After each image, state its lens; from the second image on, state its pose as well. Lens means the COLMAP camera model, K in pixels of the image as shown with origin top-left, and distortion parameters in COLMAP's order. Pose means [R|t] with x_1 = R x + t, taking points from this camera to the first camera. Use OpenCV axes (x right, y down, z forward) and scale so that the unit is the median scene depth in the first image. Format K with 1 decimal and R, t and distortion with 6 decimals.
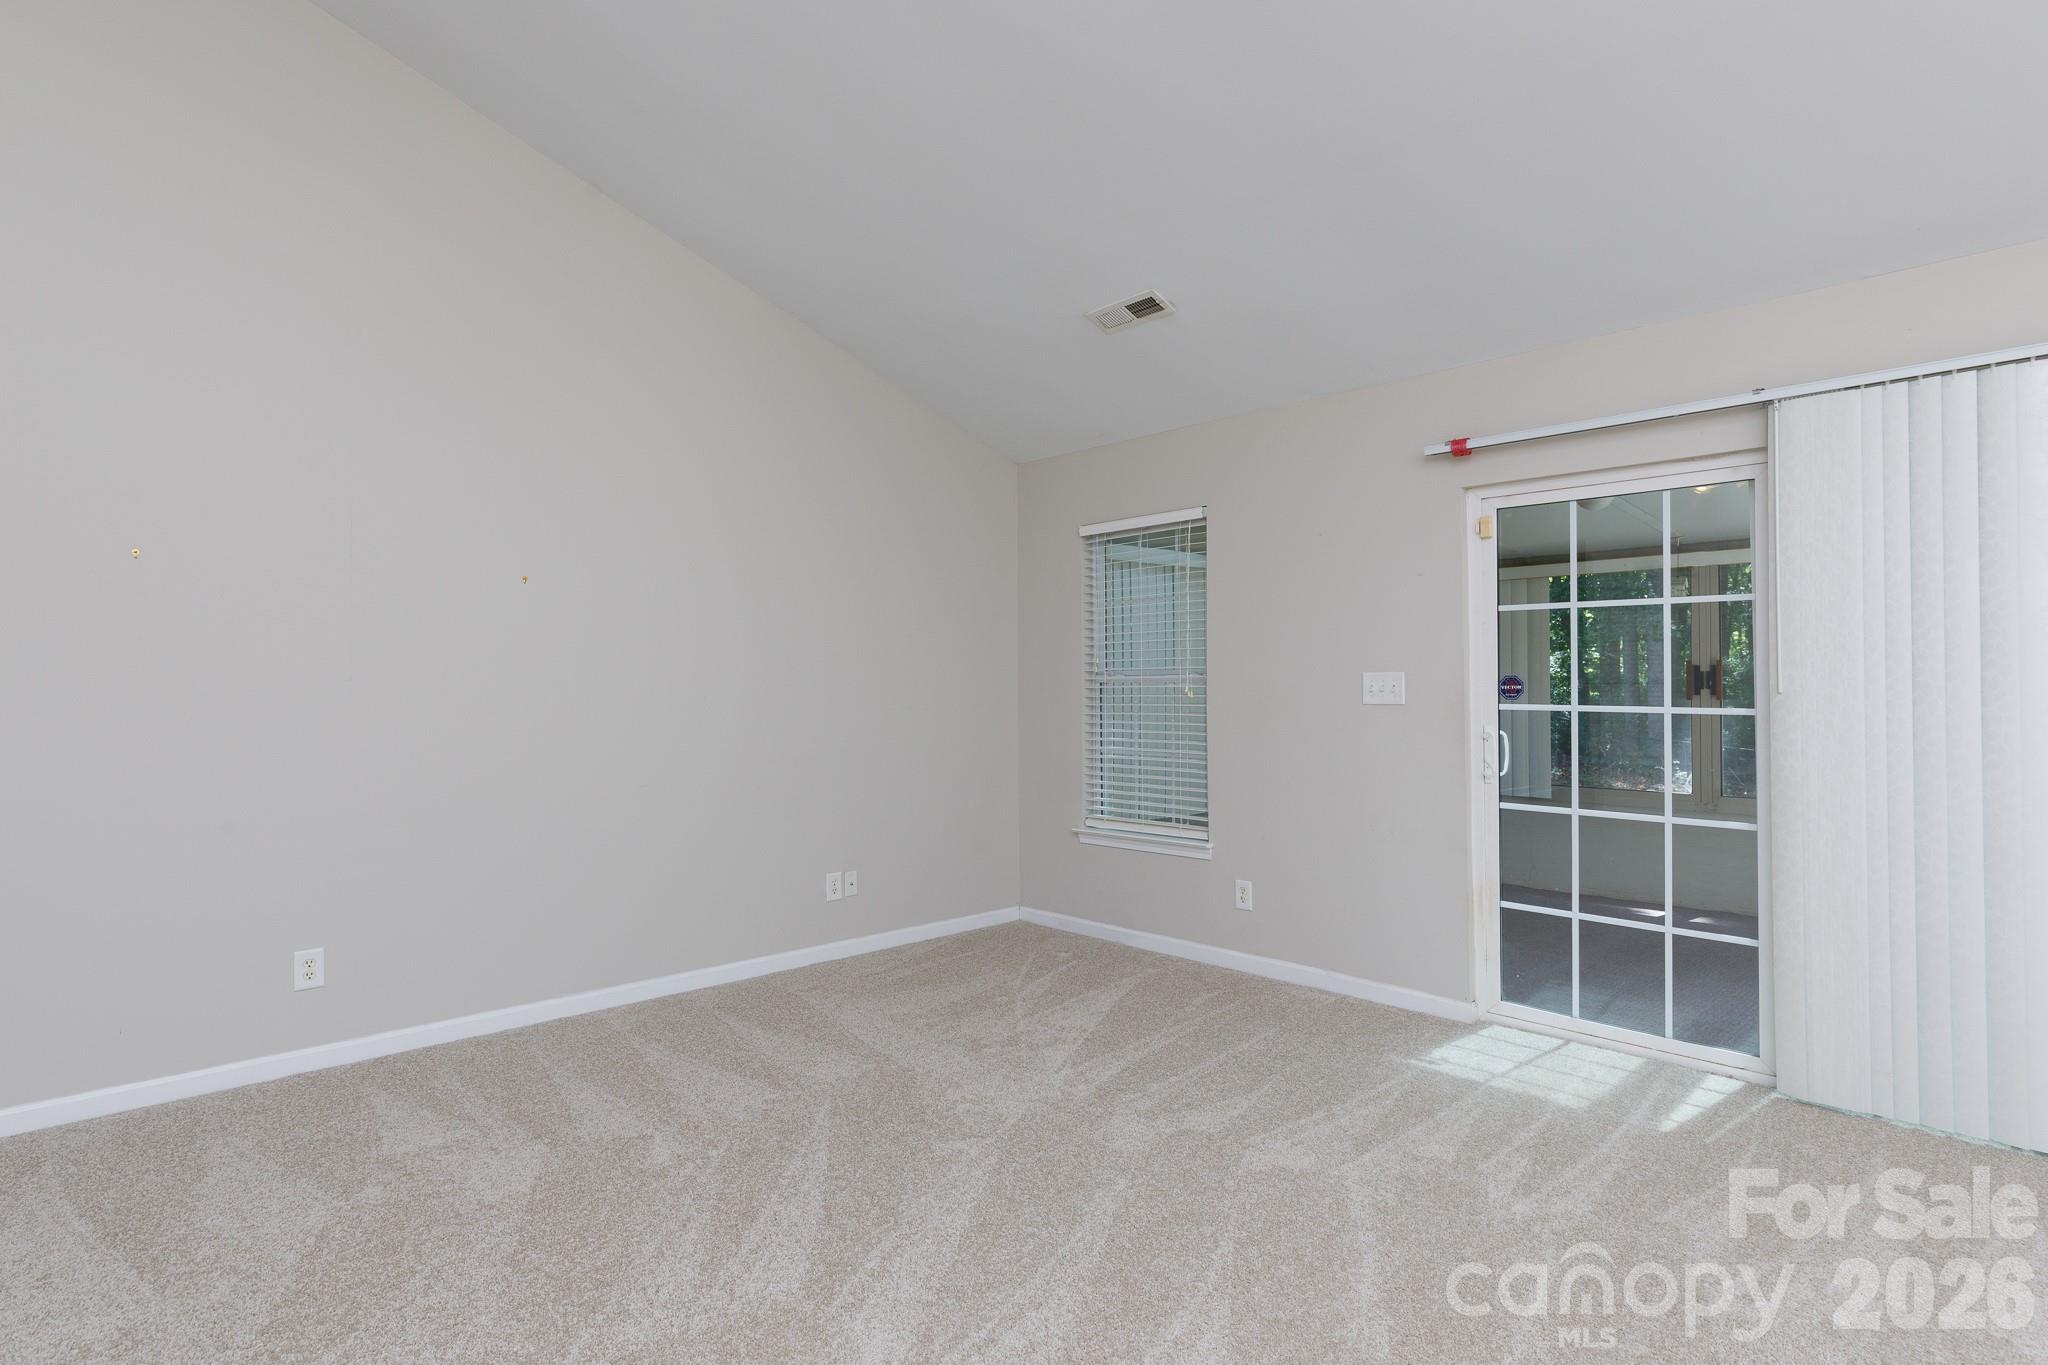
lens RADIAL K [[1033.8, 0, 1024.0], [0, 1033.8, 682.5], [0, 0, 1]] dist [-0.004062, -0.000367]
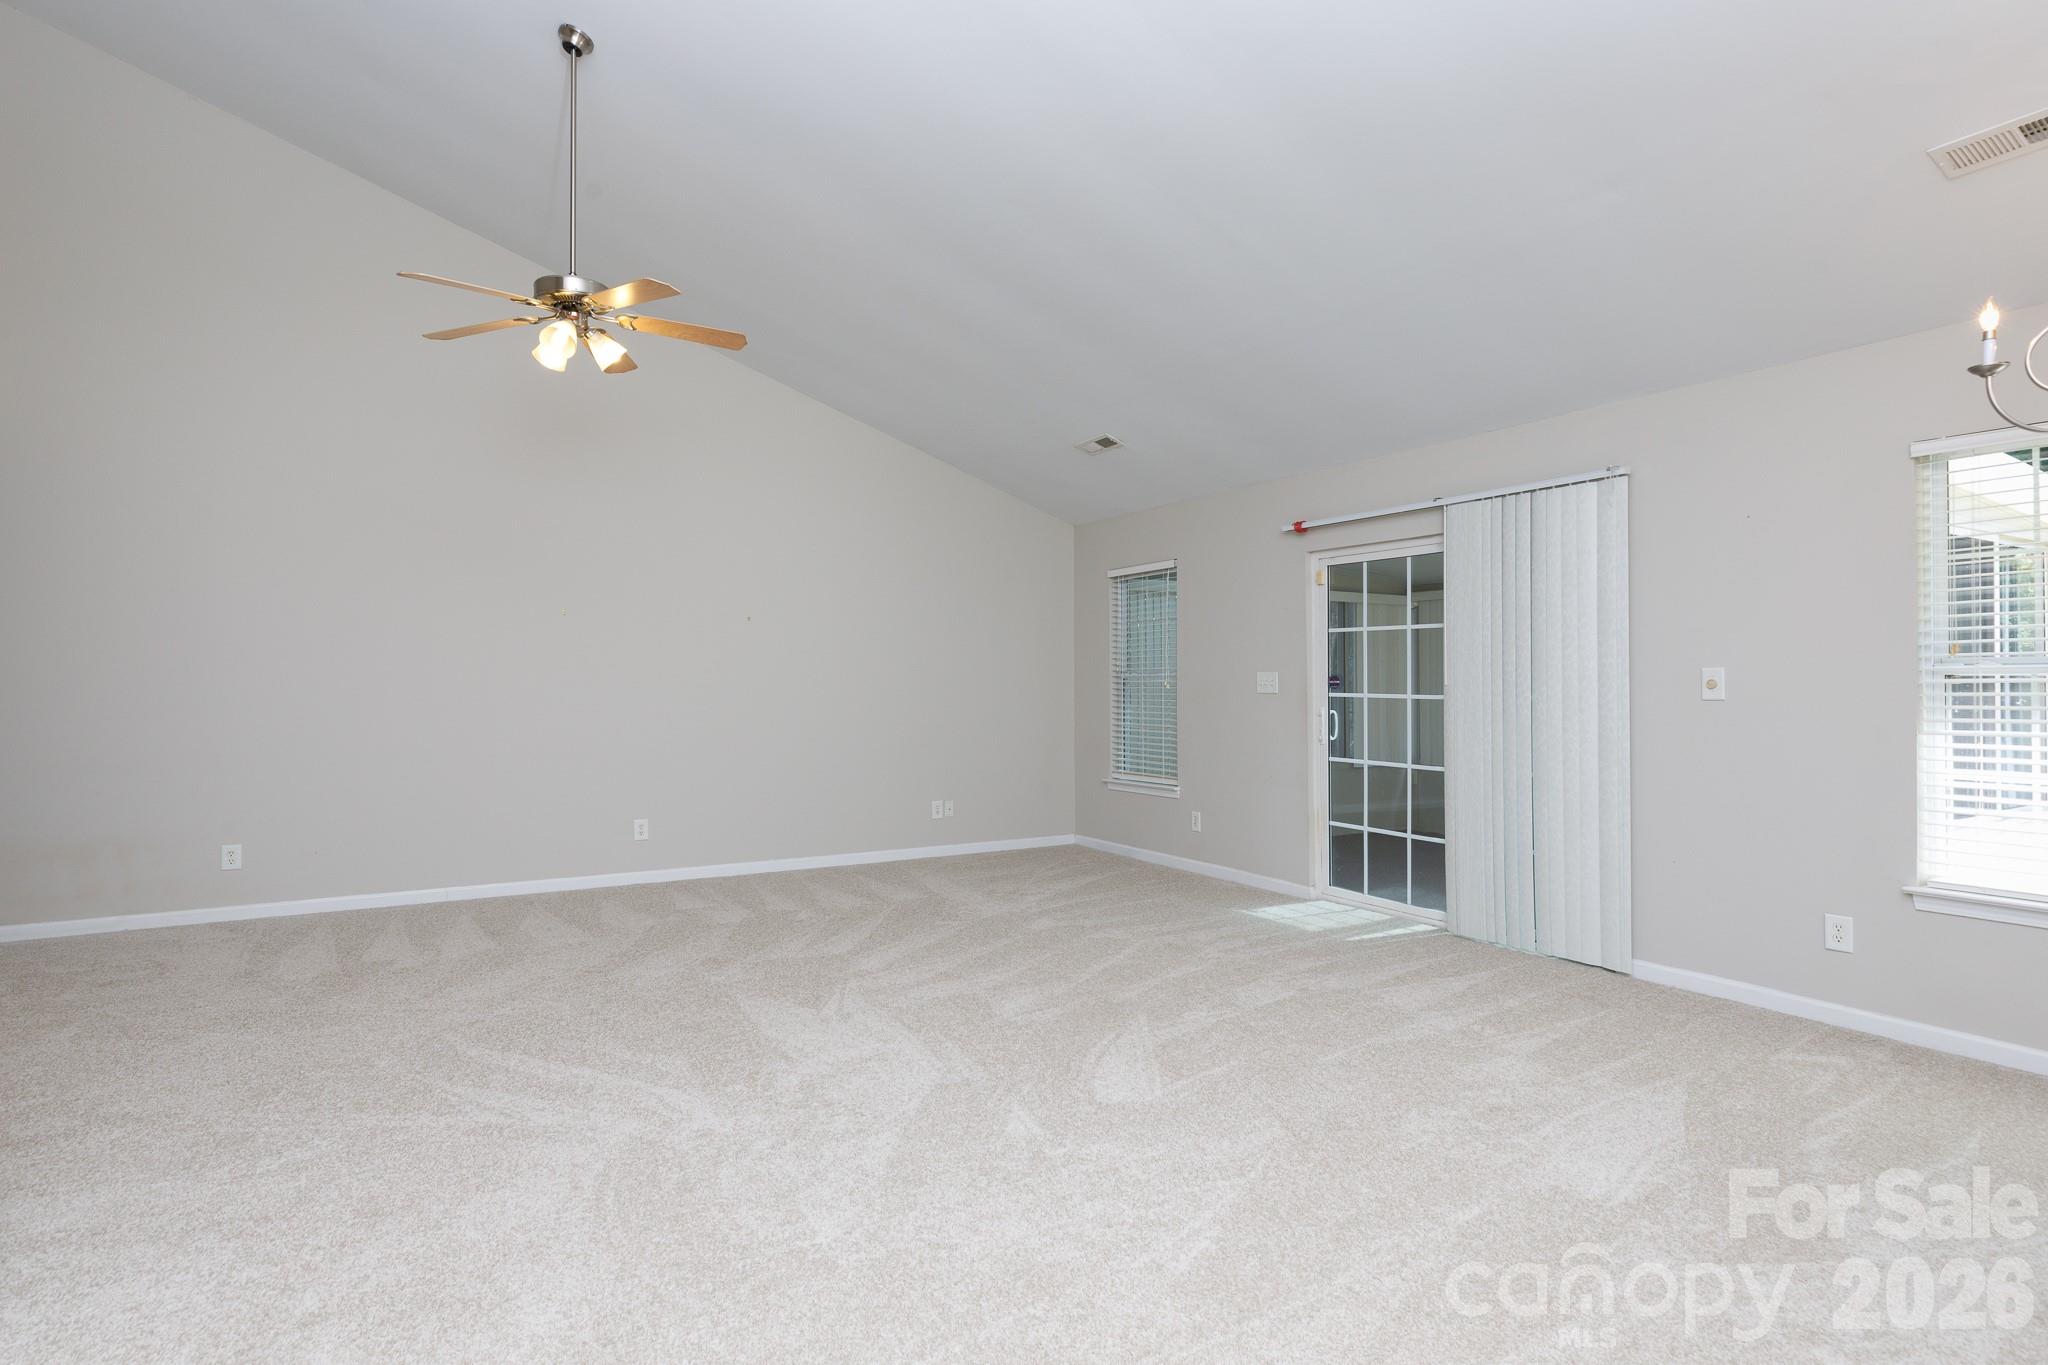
lens RADIAL K [[1033.8, 0, 1024.0], [0, 1033.8, 682.5], [0, 0, 1]] dist [-0.004062, -0.000367]
pose [[0.973889, 0.001740, -0.227018, 0.366943], [-0.000605, 0.999987, 0.005067, -0.001933], [0.227024, -0.004797, 0.973877, -0.597901]]
